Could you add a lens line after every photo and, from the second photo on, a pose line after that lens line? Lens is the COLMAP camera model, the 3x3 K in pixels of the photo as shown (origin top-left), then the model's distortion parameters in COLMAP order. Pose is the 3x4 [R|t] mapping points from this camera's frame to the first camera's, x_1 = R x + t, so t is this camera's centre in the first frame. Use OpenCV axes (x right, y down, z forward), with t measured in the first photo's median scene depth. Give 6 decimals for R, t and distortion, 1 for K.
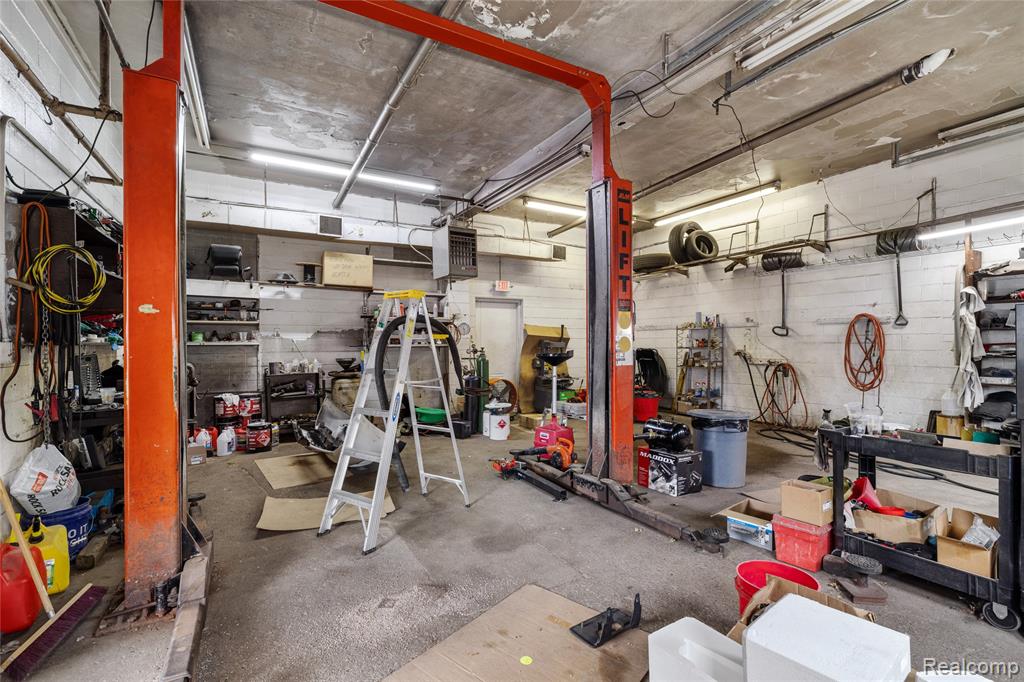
lens RADIAL K [[456.7, 0, 512.0], [0, 456.7, 341.0], [0, 0, 1]] dist [-0.001536, -0.000024]
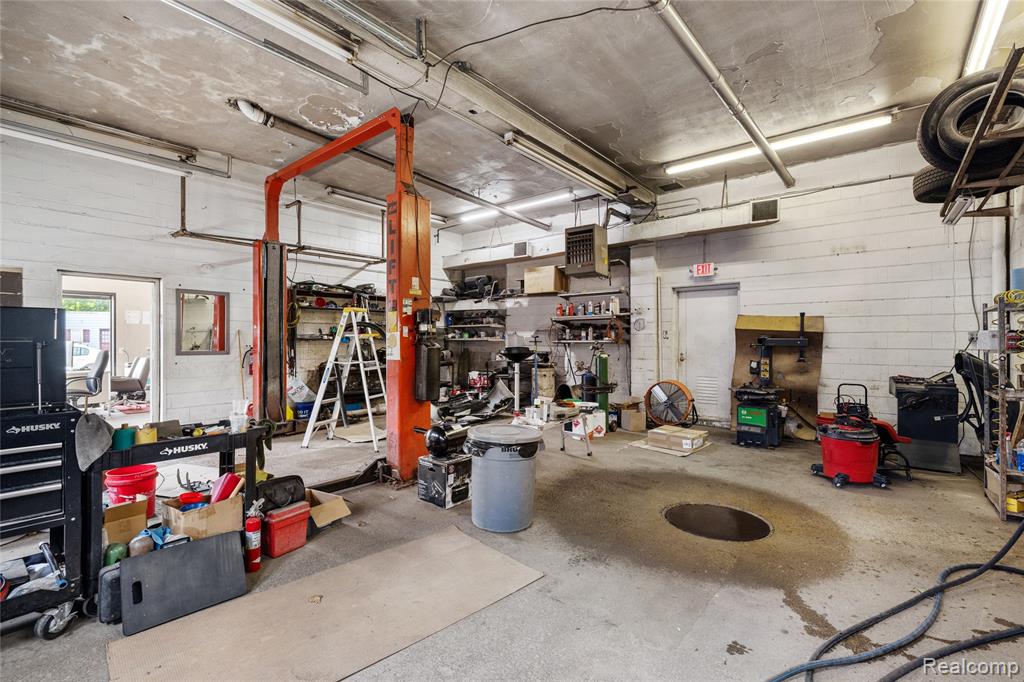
lens RADIAL K [[458.4, 0, 512.0], [0, 458.4, 341.0], [0, 0, 1]] dist [0.000685, 0.000033]
pose [[0.360915, 0.009885, -0.932546, 0.779280], [0.007733, 0.999878, 0.013592, -0.008649], [0.932567, -0.012117, 0.360794, 0.483959]]
